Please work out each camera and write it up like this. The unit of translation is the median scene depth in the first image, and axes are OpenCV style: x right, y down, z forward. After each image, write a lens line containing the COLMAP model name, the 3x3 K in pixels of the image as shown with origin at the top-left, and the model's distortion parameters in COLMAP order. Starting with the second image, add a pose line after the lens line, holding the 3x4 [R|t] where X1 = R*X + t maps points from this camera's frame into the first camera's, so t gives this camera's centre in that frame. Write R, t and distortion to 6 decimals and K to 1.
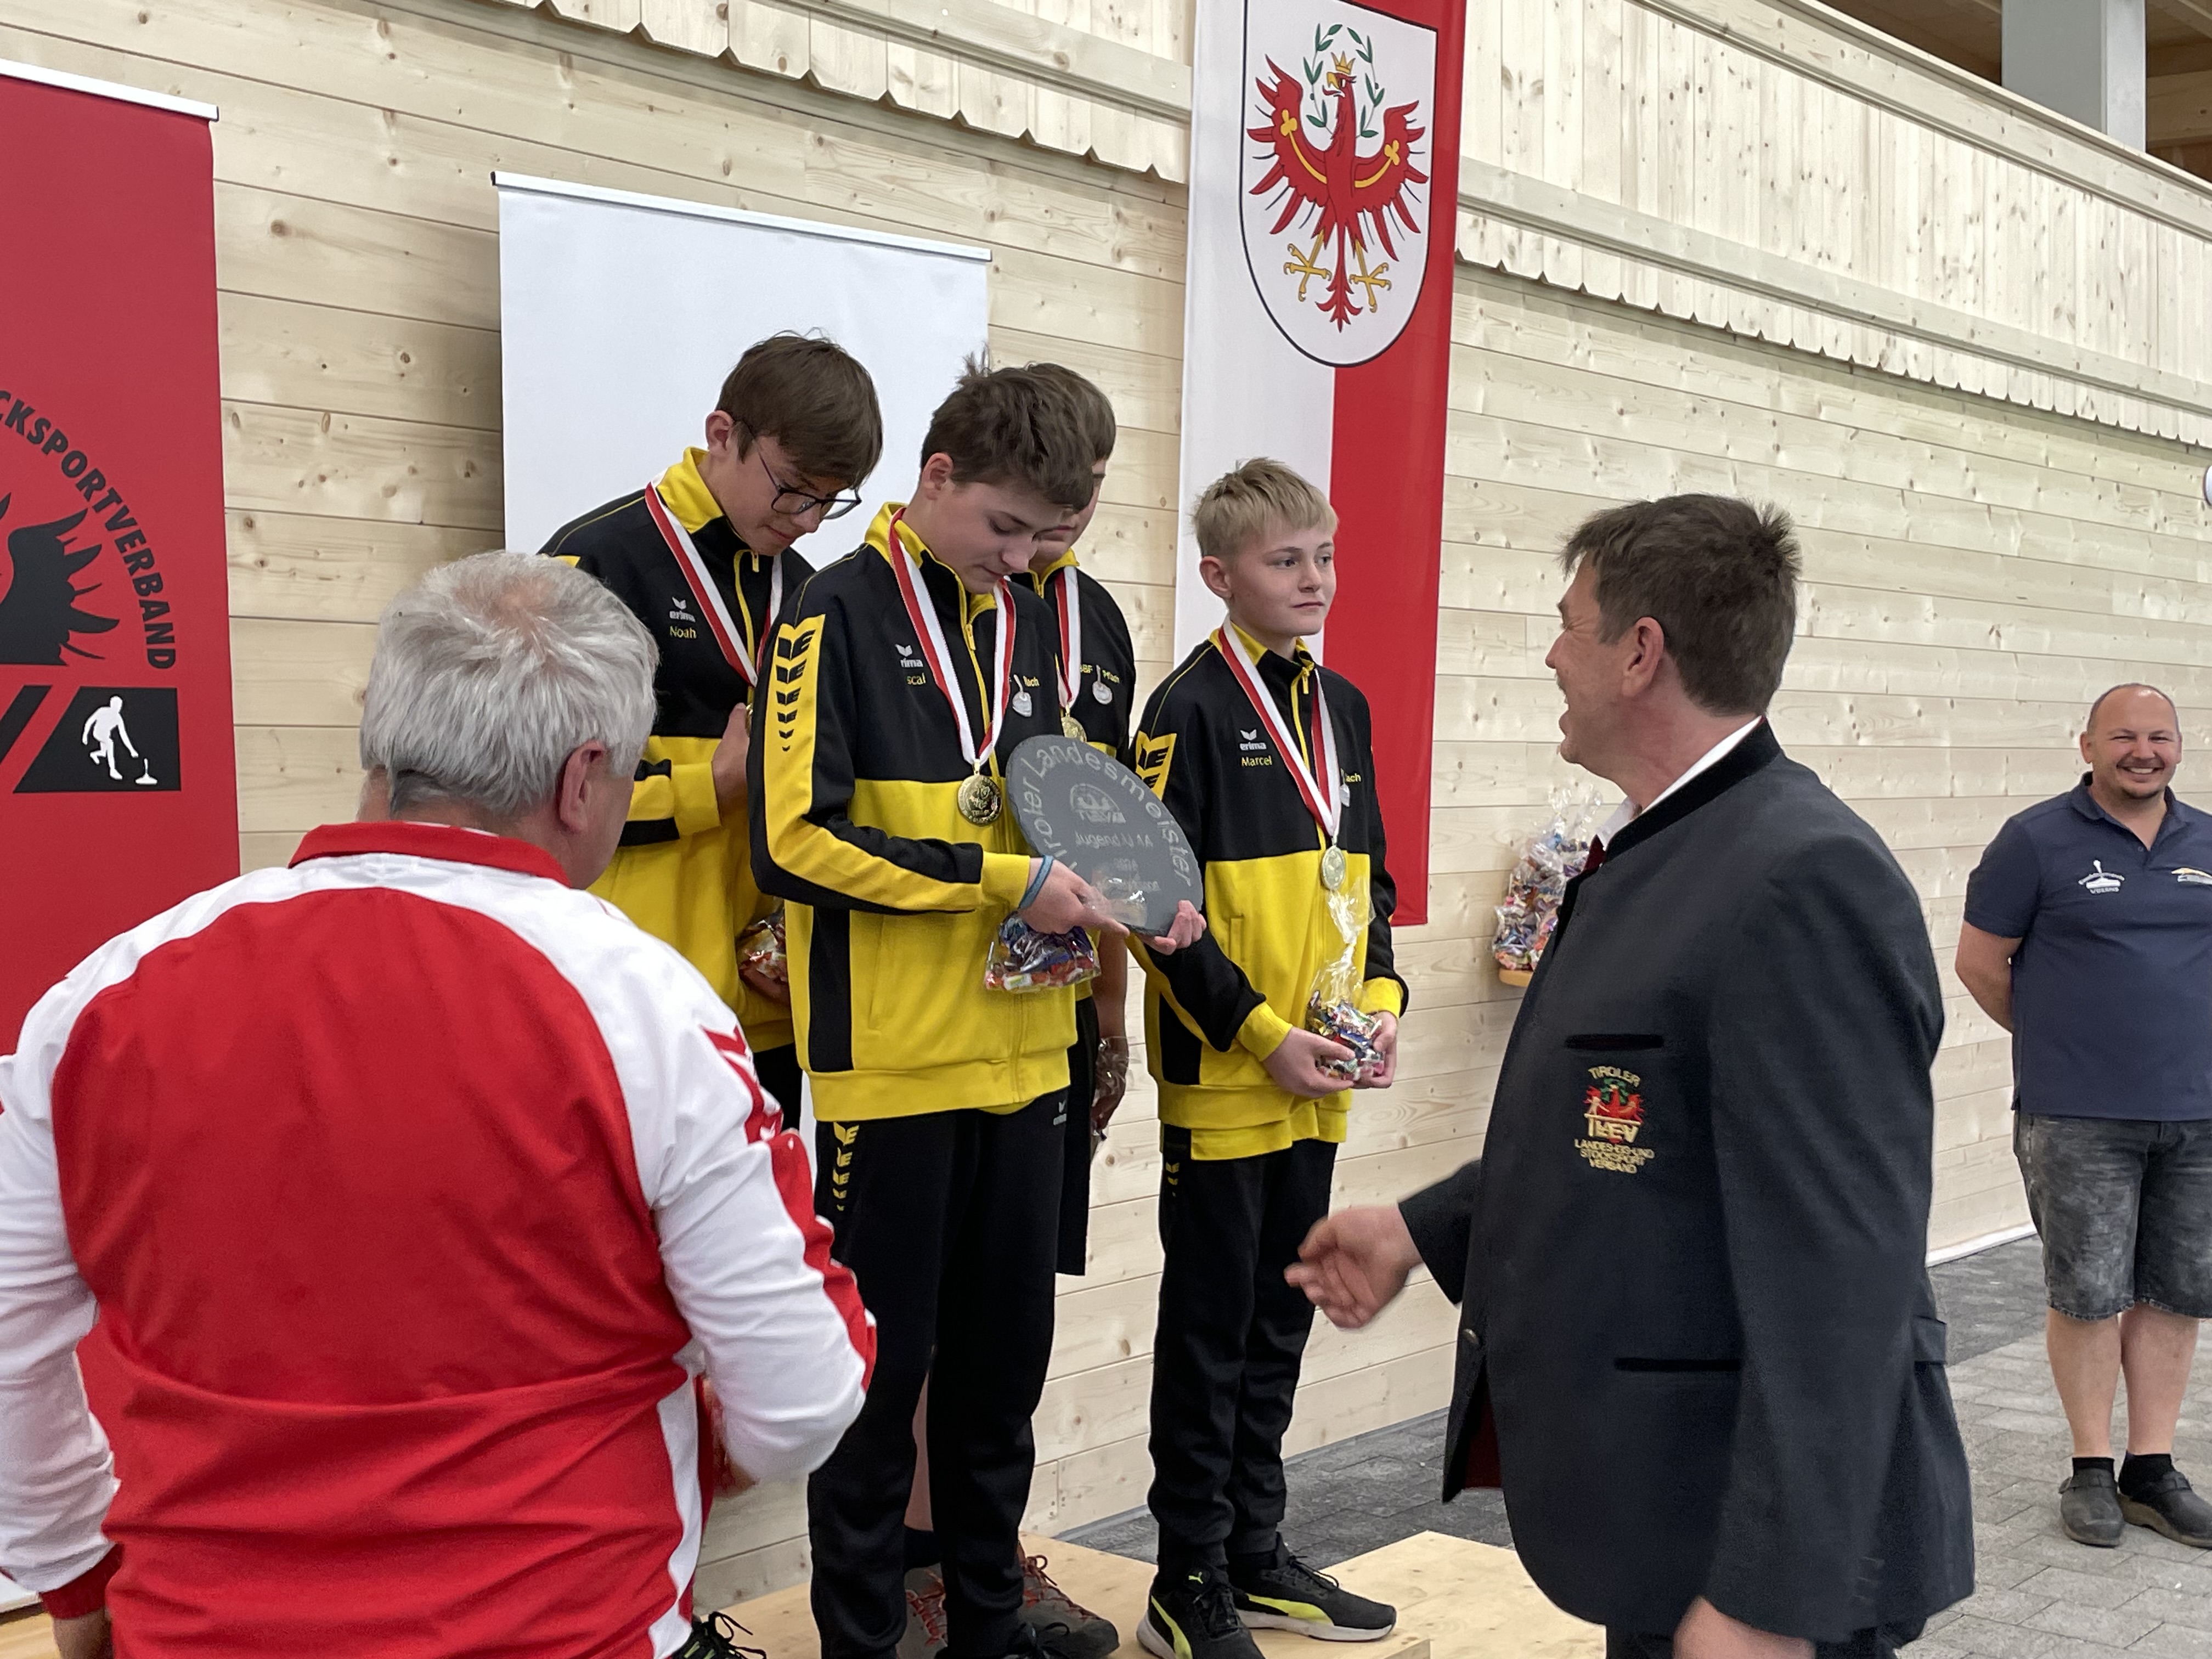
lens RADIAL K [[2583.3, 0, 1141.4], [0, 2583.3, 795.6], [0, 0, 1]] dist [0.072651, 0.000000]
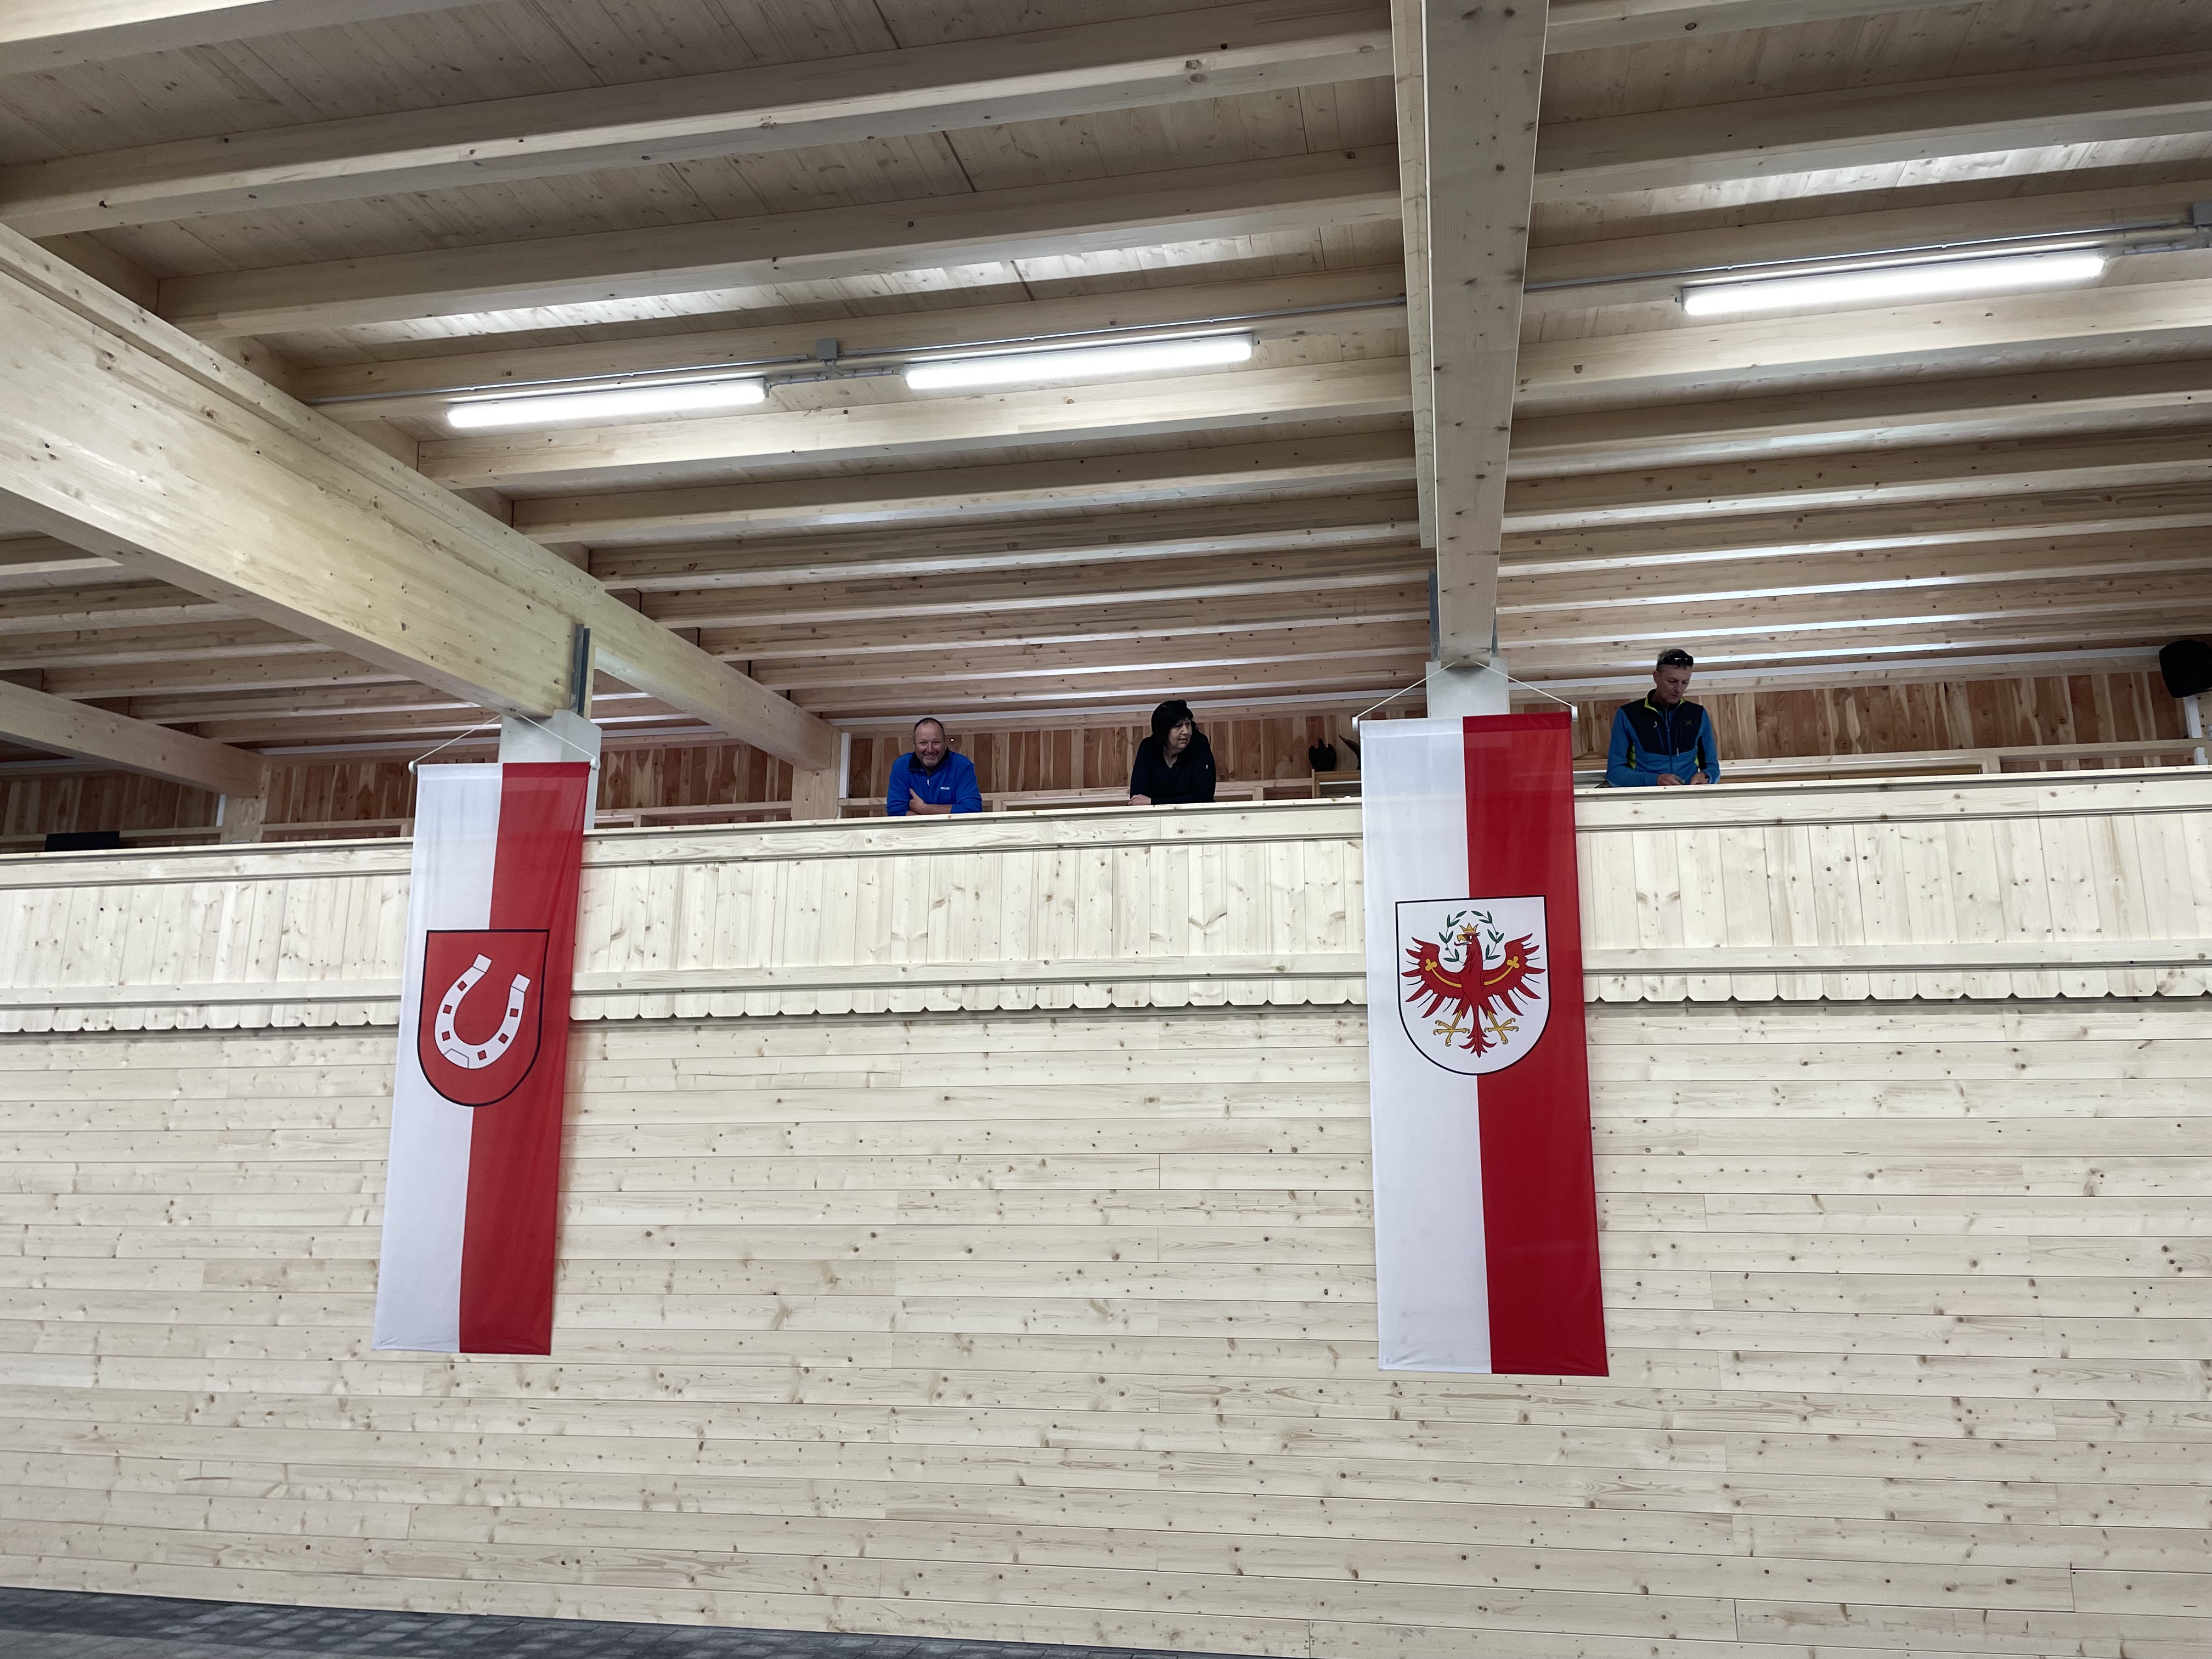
lens RADIAL K [[1666.7, 0, 1125.4], [0, 1666.7, 810.3], [0, 0, 1]] dist [0.090493, -0.118425]
pose [[0.499153, -0.197349, -0.843741, 1.080517], [-0.012996, 0.971905, -0.235015, -0.056084], [0.866416, 0.128274, 0.482564, 0.107024]]
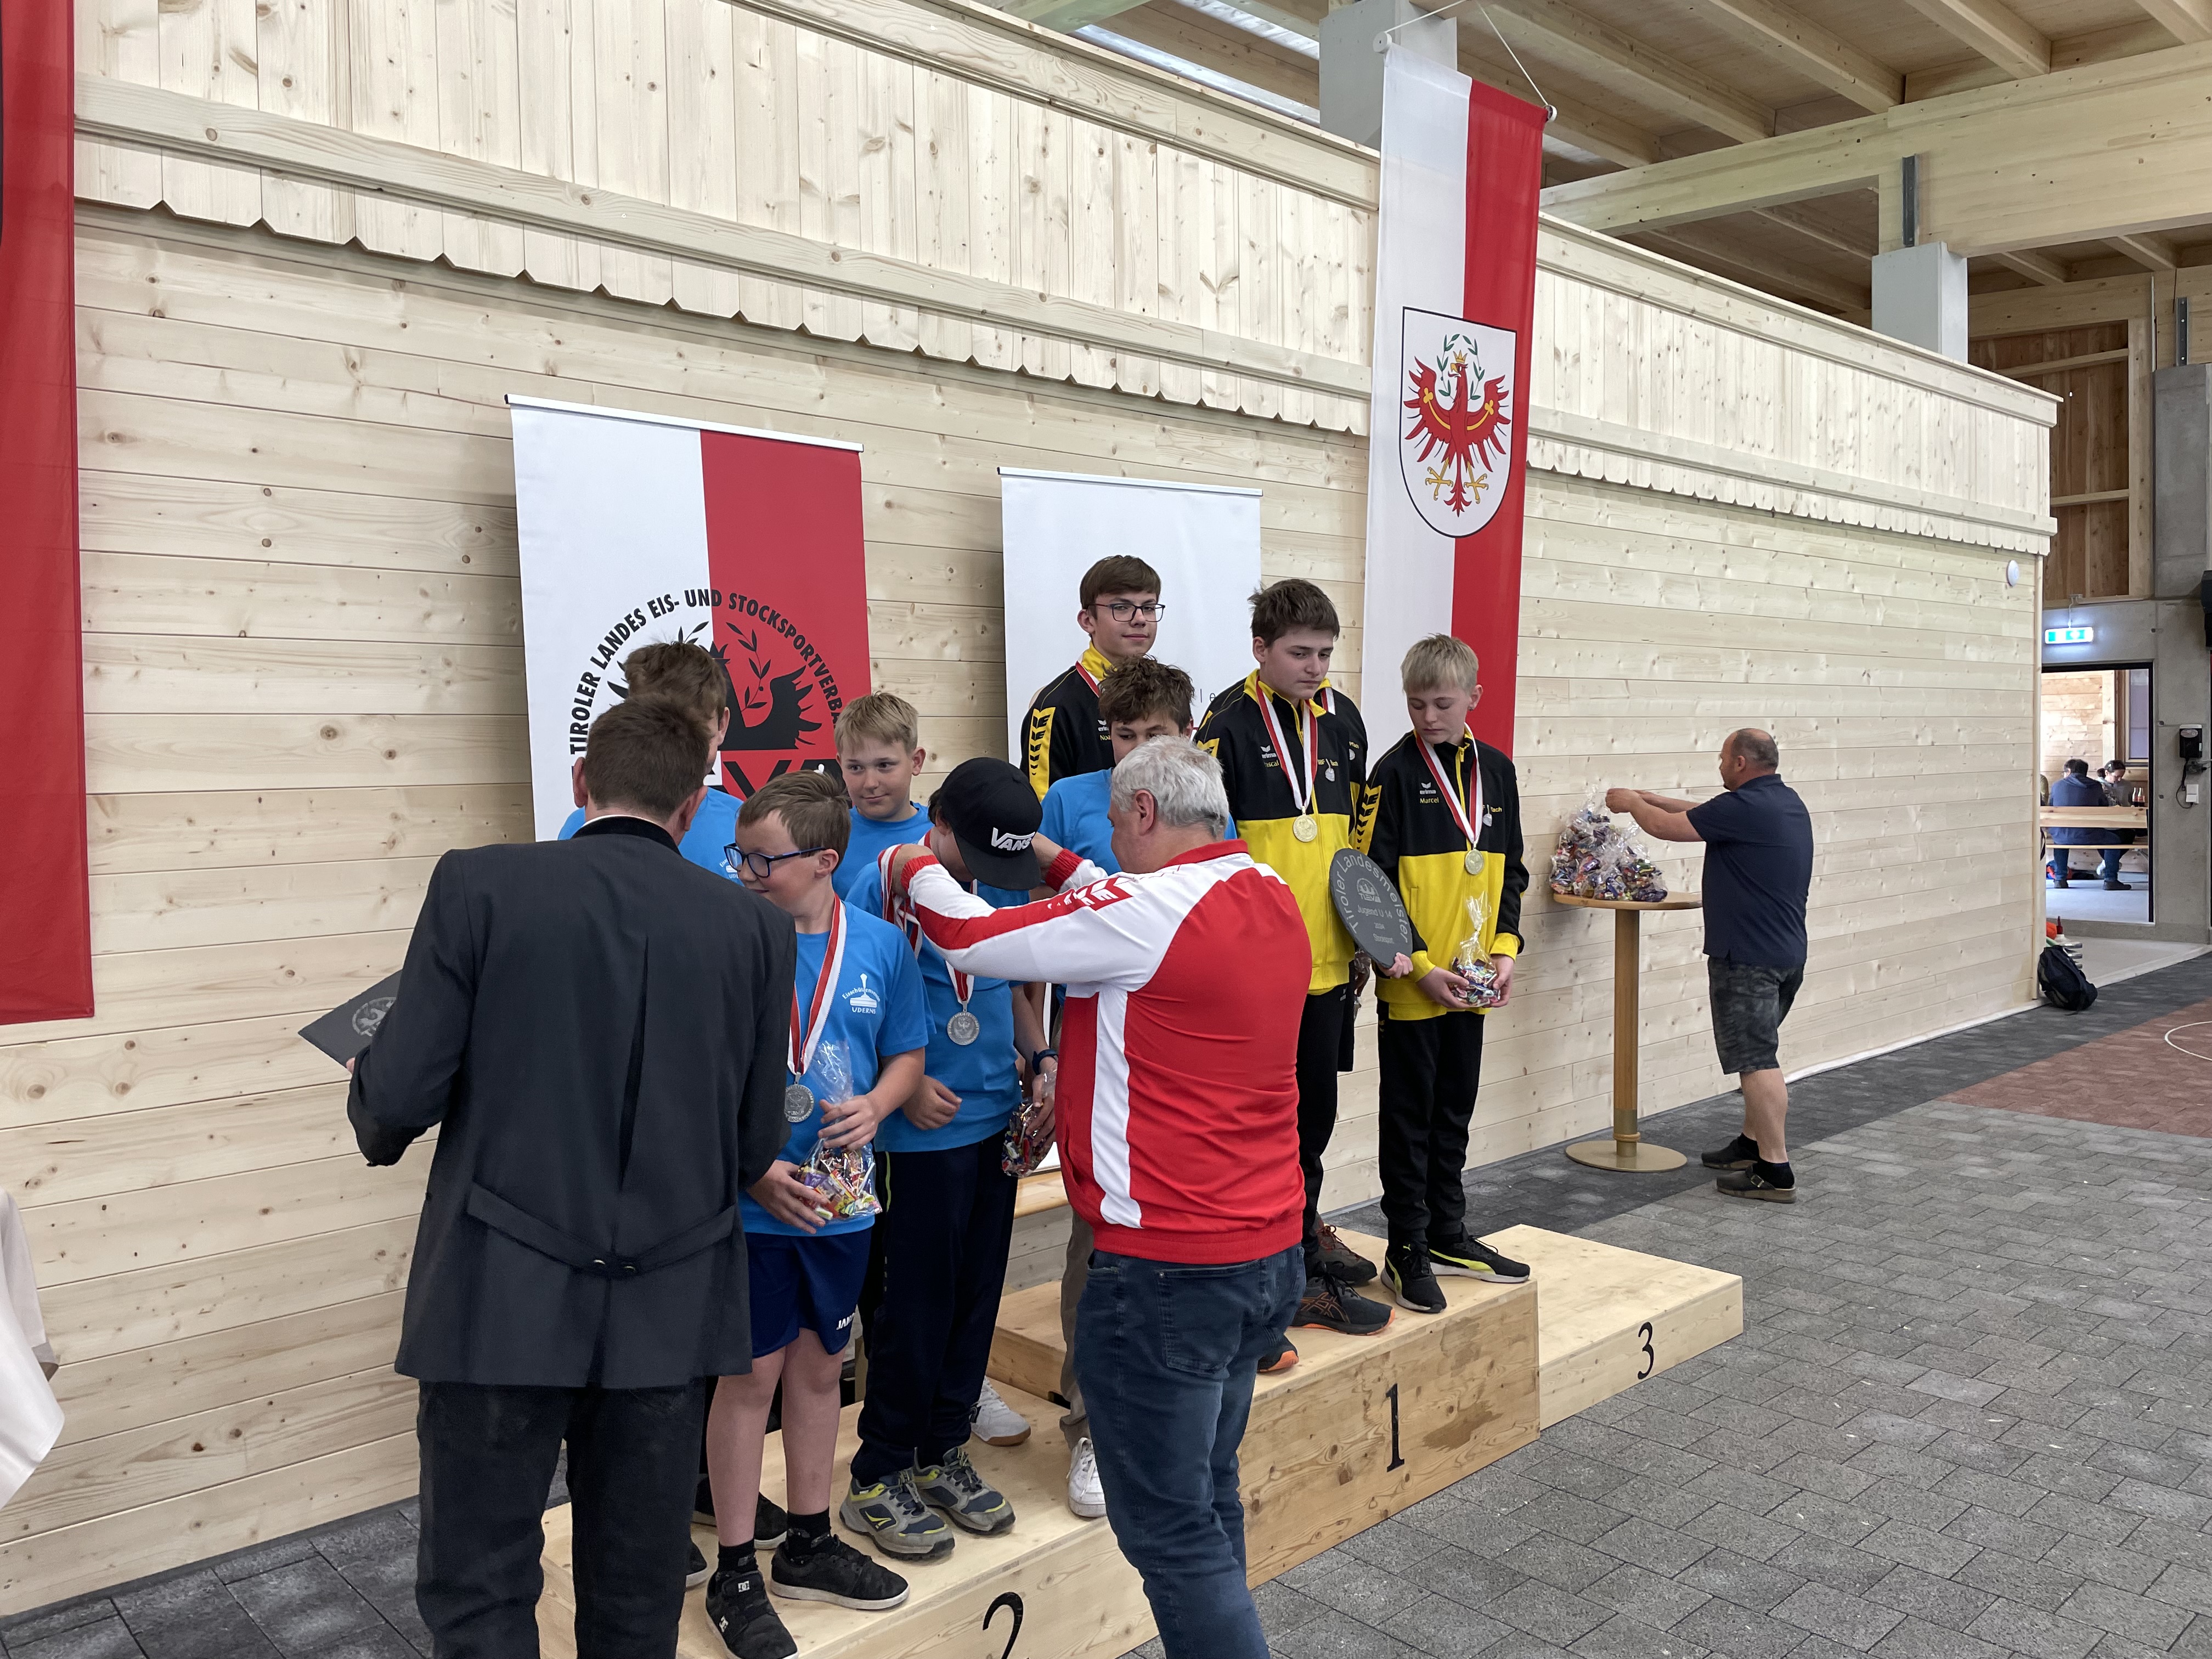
lens RADIAL K [[1666.7, 0, 1096.2], [0, 1666.7, 799.9], [0, 0, 1]] dist [0.090493, -0.118425]
pose [[0.993889, -0.005591, -0.110245, -0.037764], [0.008537, 0.999618, 0.026274, -0.026128], [0.110056, -0.027055, 0.993557, -0.112308]]
